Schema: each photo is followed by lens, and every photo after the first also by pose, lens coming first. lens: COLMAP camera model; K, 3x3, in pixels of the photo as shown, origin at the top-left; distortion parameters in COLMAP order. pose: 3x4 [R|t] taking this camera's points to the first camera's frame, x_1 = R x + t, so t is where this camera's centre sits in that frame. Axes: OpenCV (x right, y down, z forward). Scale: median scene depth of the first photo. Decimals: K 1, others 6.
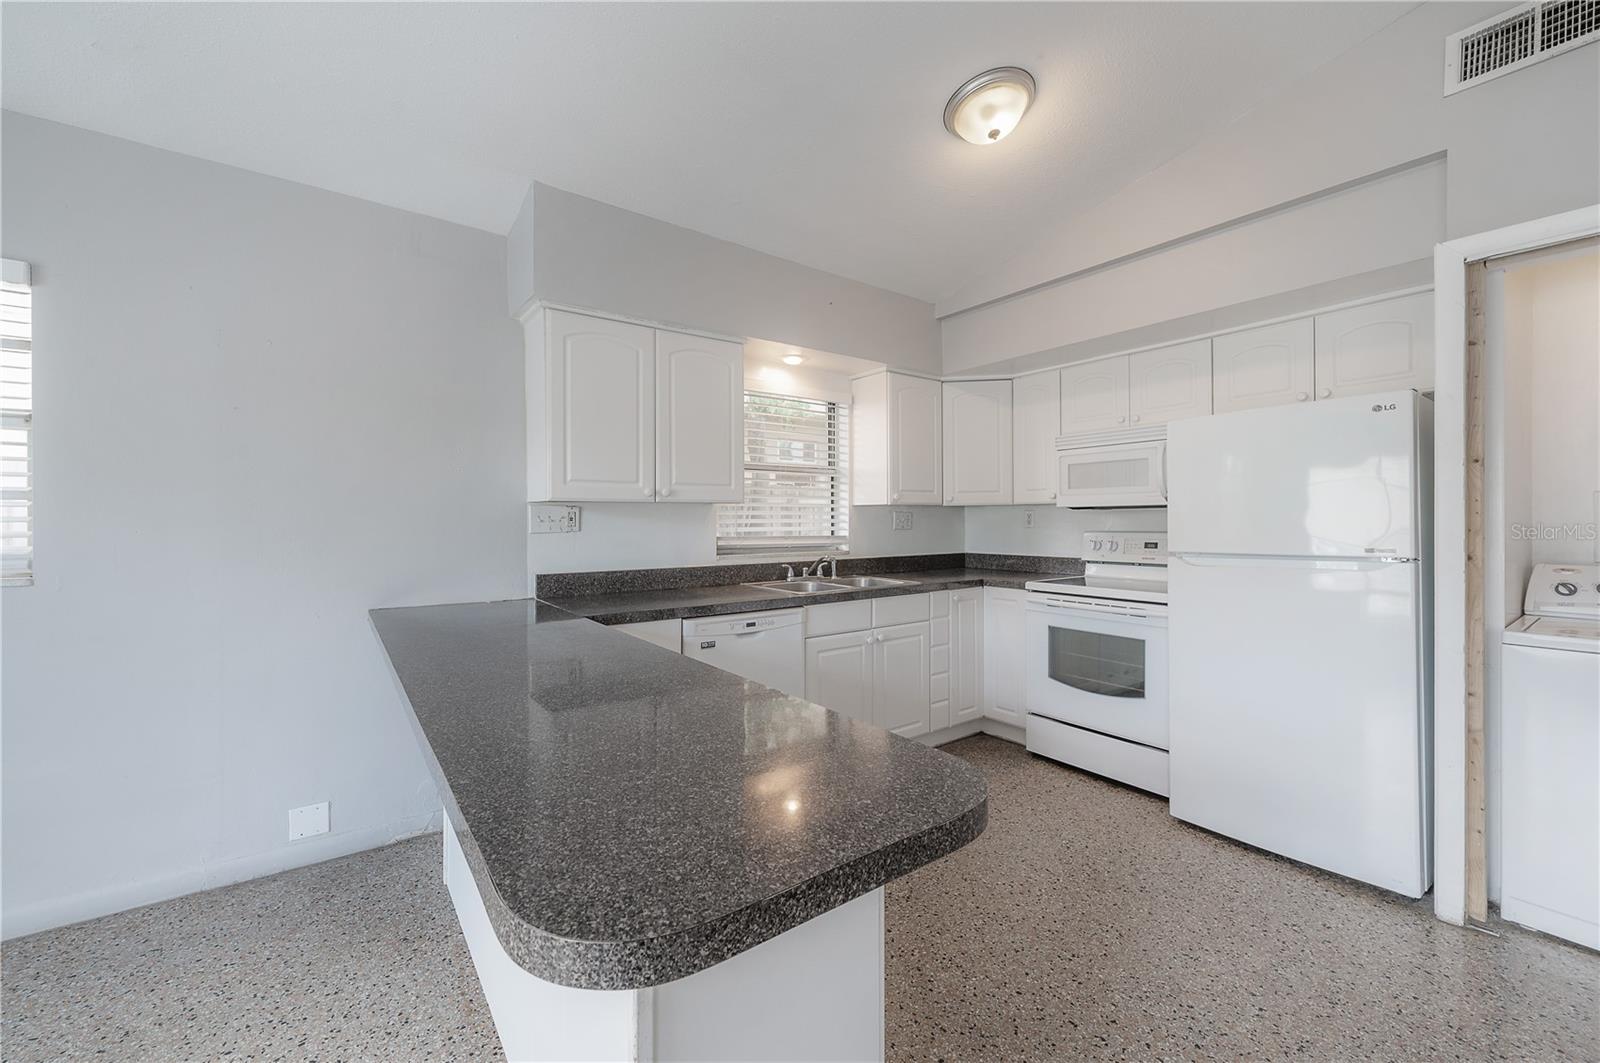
lens RADIAL K [[632.6, 0, 806.7], [0, 632.6, 525.1], [0, 0, 1]] dist [-0.000308, 0.000285]
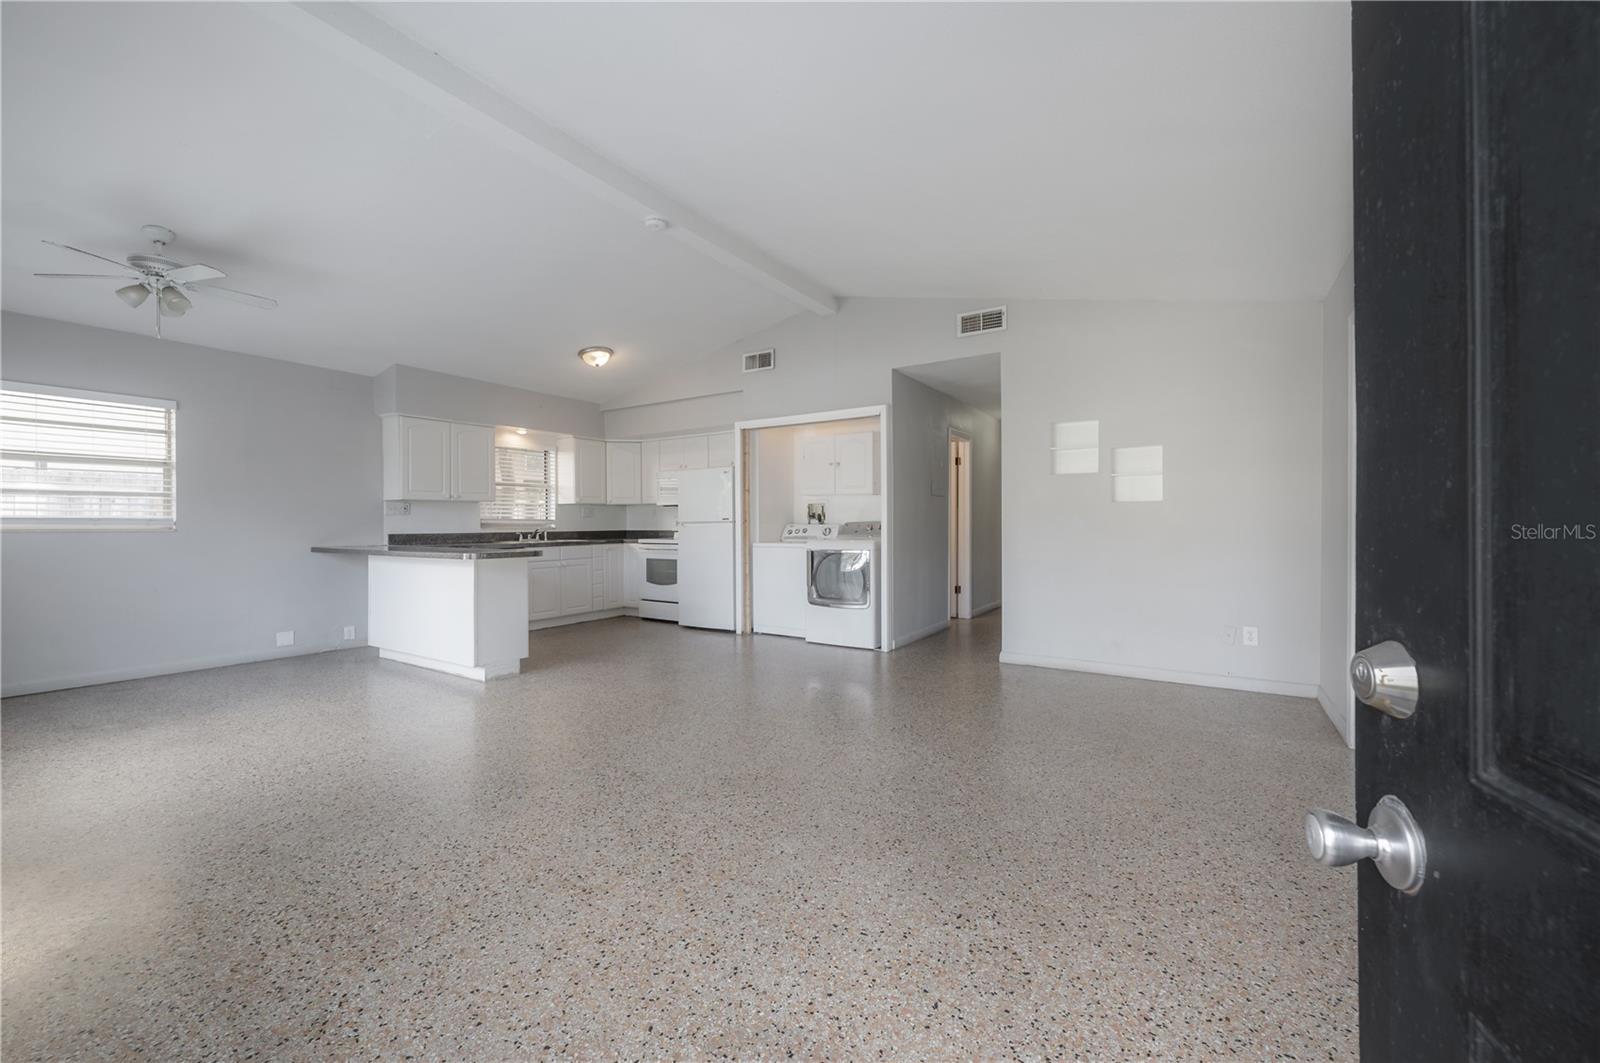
lens RADIAL K [[632.6, 0, 801.3], [0, 632.6, 529.9], [0, 0, 1]] dist [-0.000308, 0.000285]
pose [[0.939380, -0.004361, 0.342851, 0.127708], [0.003709, 0.999990, 0.002556, 0.053791], [-0.342859, -0.001129, 0.939386, -1.253535]]
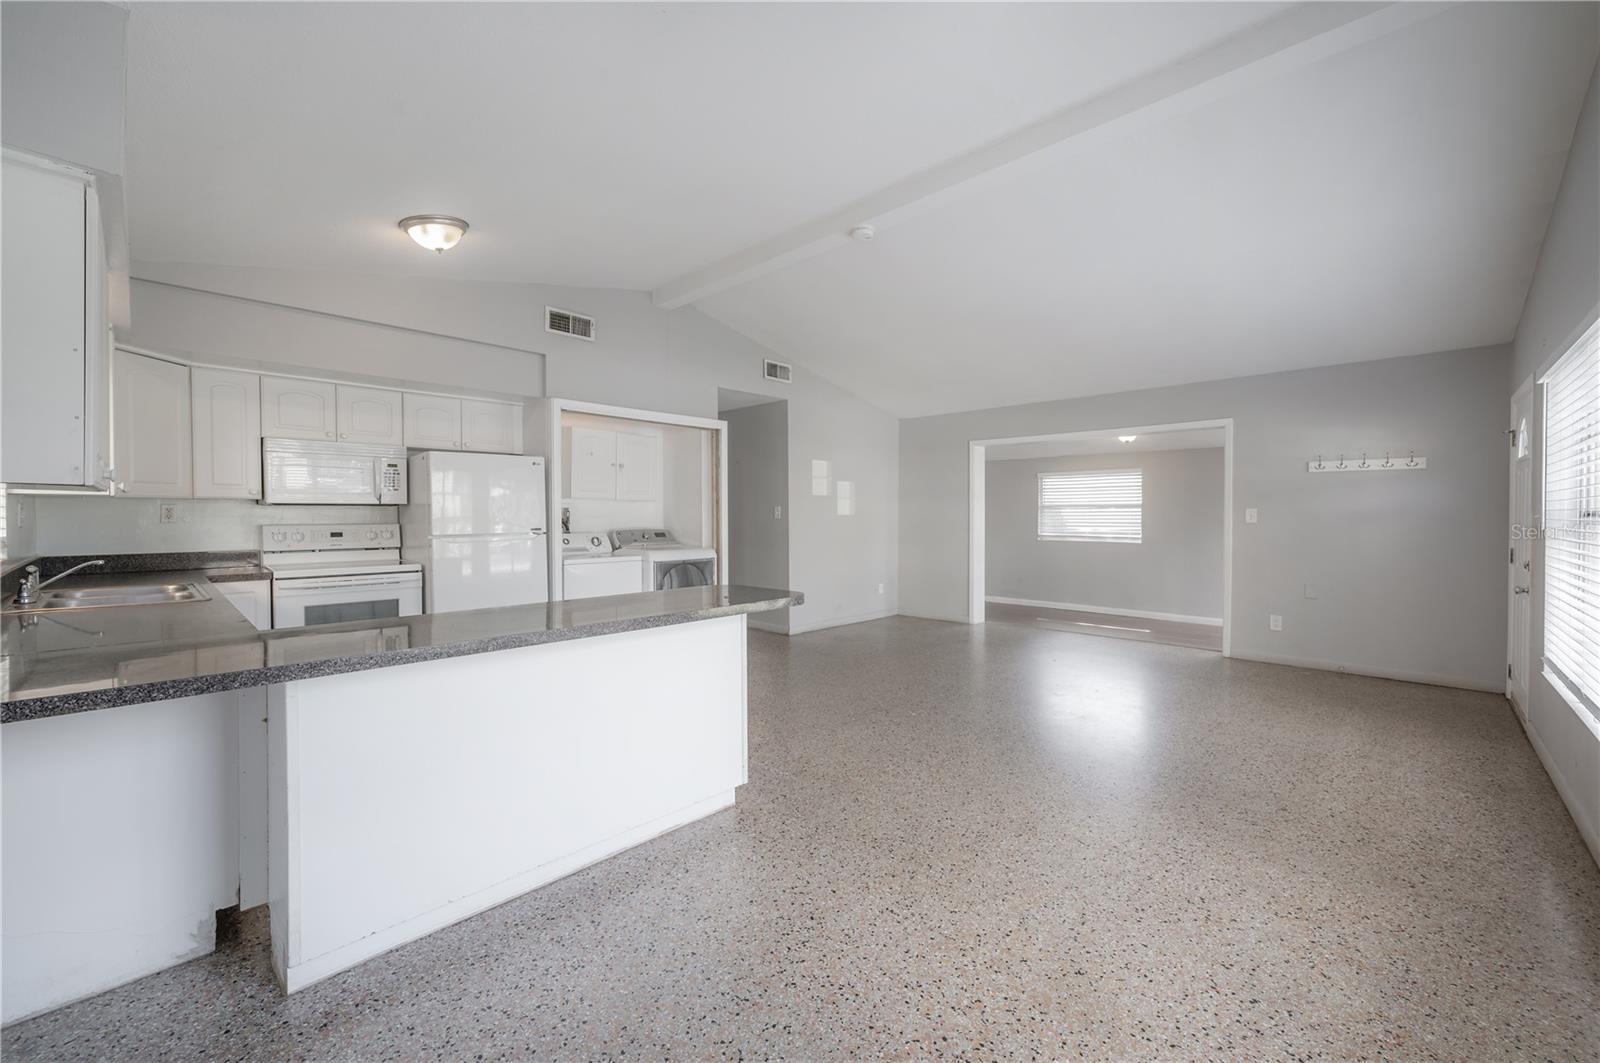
lens RADIAL K [[632.6, 0, 794.8], [0, 632.6, 522.4], [0, 0, 1]] dist [-0.000308, 0.000285]
pose [[-0.151120, -0.009906, 0.988466, -0.873678], [0.006627, 0.999917, 0.011034, -0.000841], [-0.988493, 0.008218, -0.151042, 0.282354]]
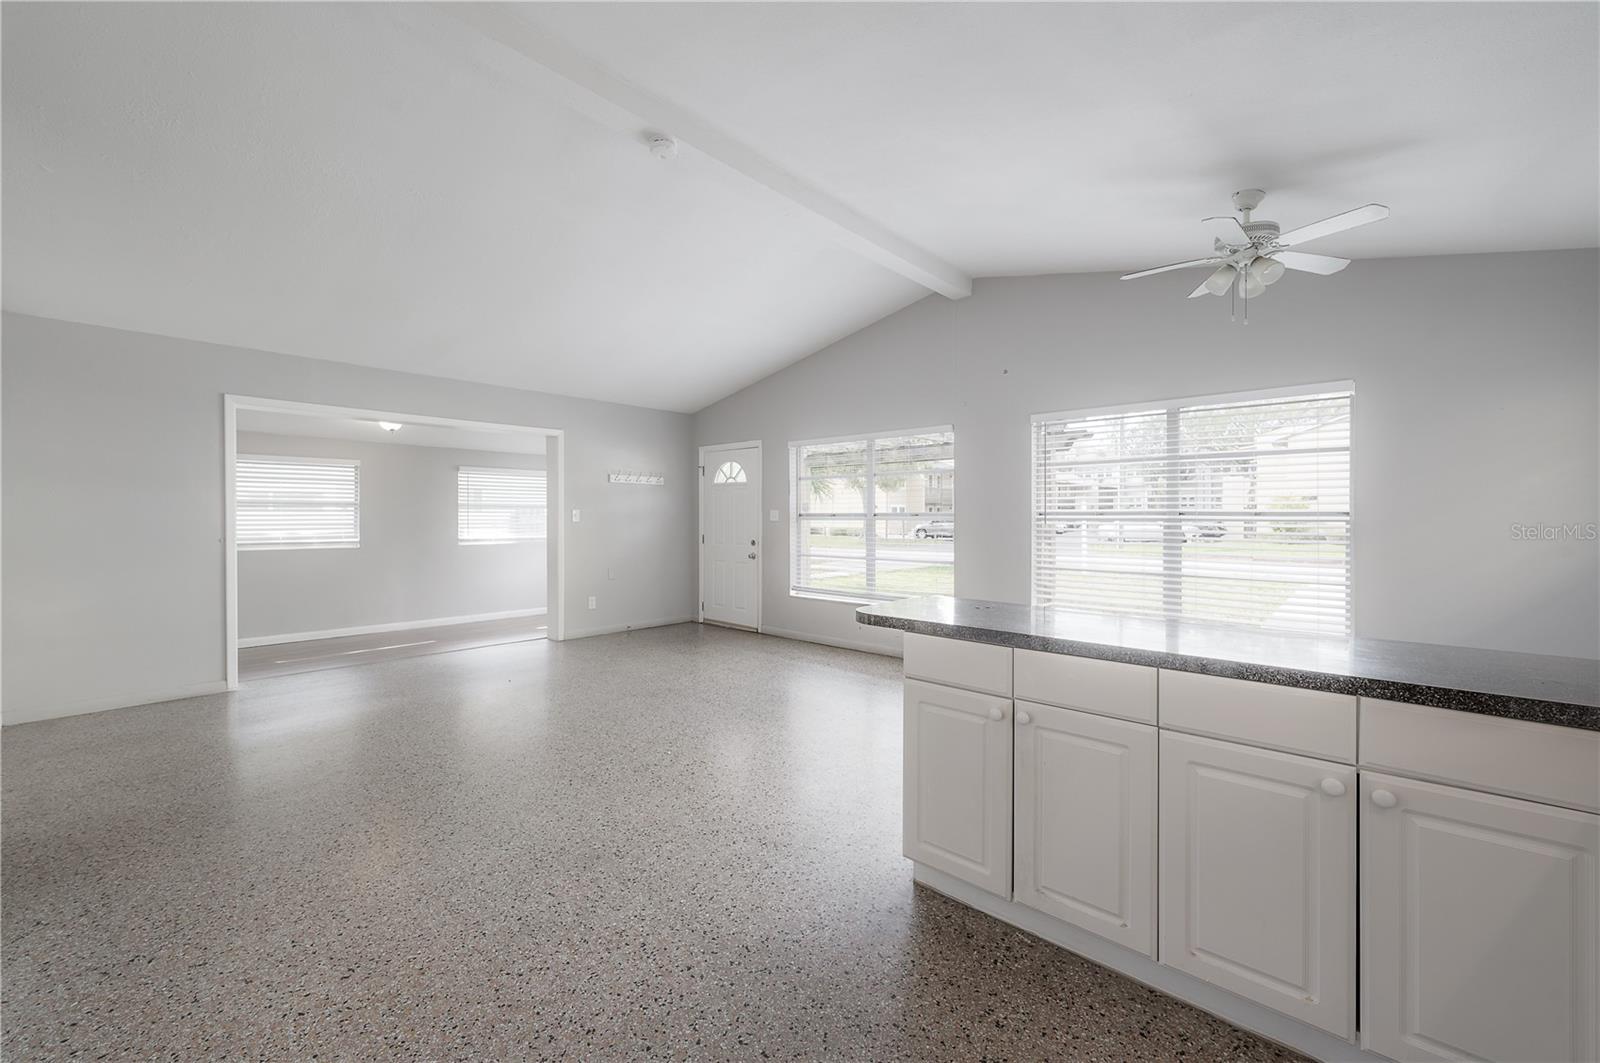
lens RADIAL K [[632.6, 0, 811.2], [0, 632.6, 519.5], [0, 0, 1]] dist [-0.000308, 0.000285]
pose [[-0.979129, 0.002530, -0.203224, 0.253253], [-0.000120, 0.999915, 0.013028, -0.006115], [0.203239, 0.012781, -0.979046, 0.906275]]
